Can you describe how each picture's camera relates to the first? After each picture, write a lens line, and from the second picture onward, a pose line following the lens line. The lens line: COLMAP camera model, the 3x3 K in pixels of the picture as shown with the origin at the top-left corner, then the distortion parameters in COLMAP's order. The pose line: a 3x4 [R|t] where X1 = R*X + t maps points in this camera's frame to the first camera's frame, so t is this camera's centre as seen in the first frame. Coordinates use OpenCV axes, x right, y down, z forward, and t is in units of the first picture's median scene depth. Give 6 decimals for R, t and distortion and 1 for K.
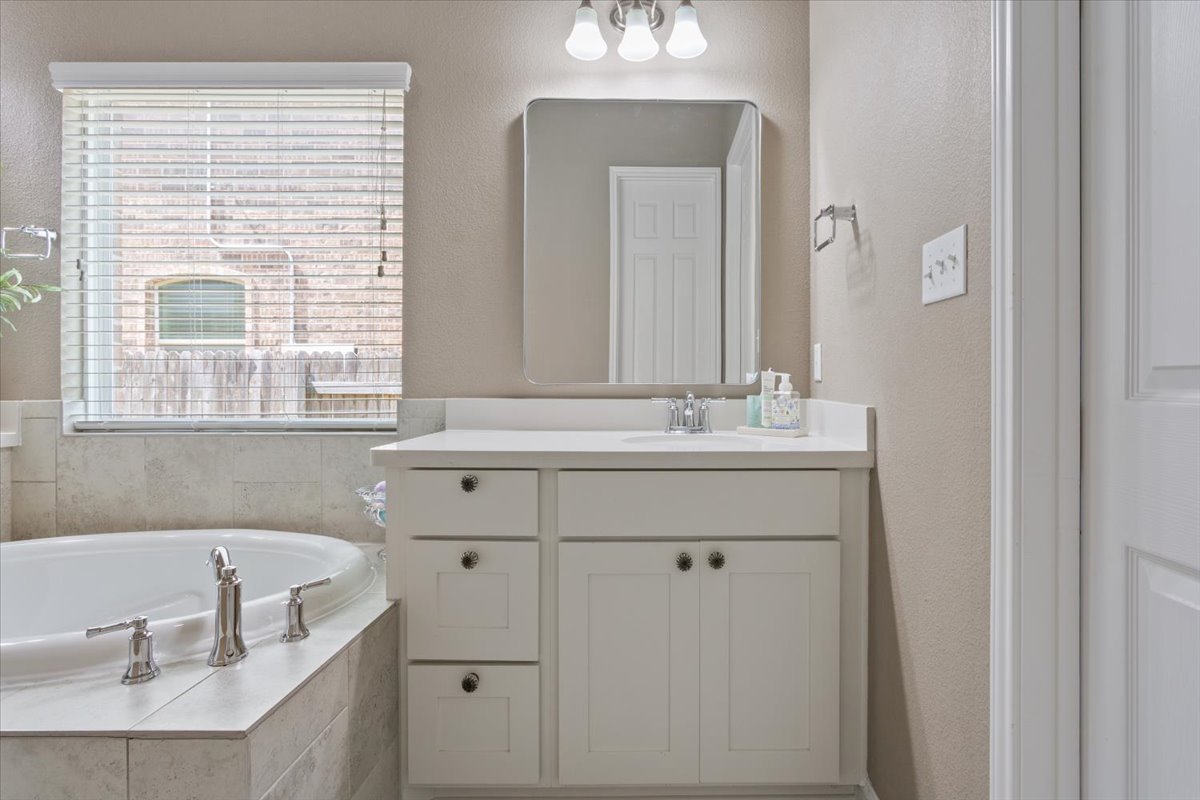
lens RADIAL K [[594.5, 0, 581.9], [0, 594.5, 395.3], [0, 0, 1]] dist [0.002240, 0.000303]
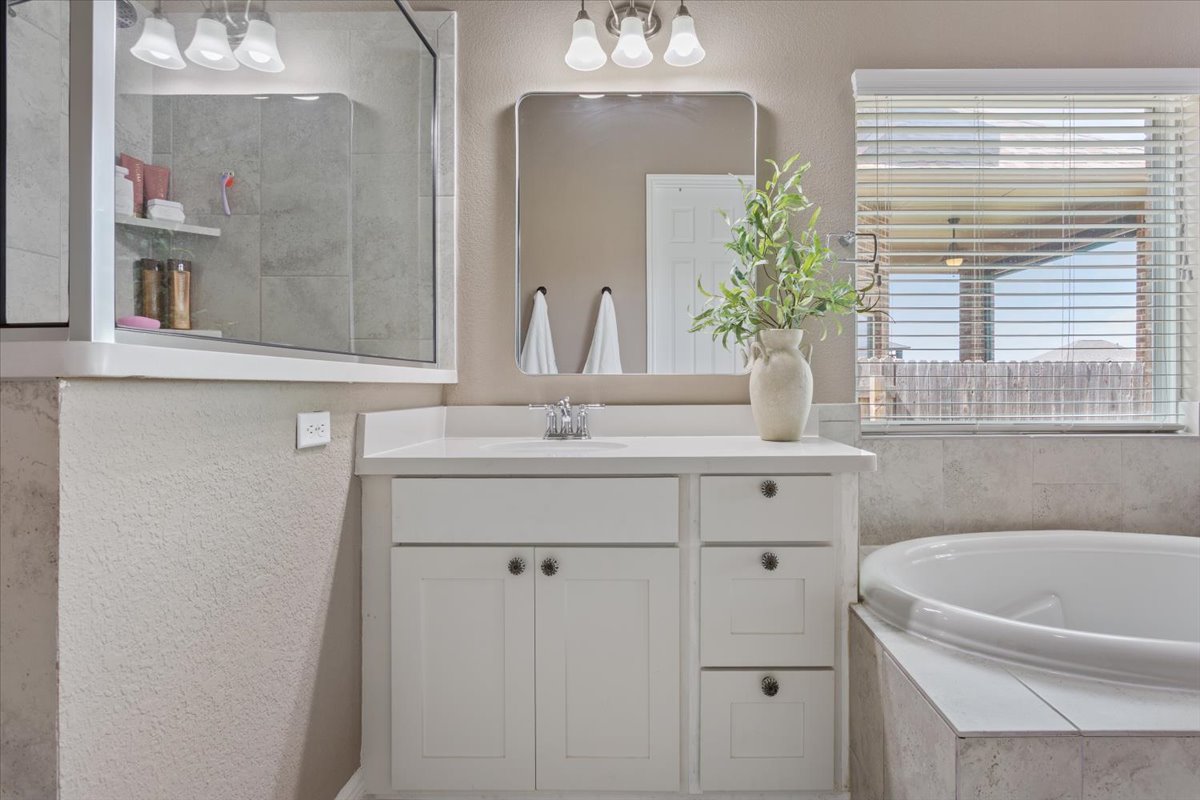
lens RADIAL K [[597.2, 0, 600.0], [0, 597.2, 400.0], [0, 0, 1]] dist [-0.000022, 0.000521]
pose [[0.999915, -0.002273, 0.012803, -1.327387], [0.002319, 0.999991, -0.003568, 0.005752], [-0.012795, 0.003598, 0.999912, -0.003737]]
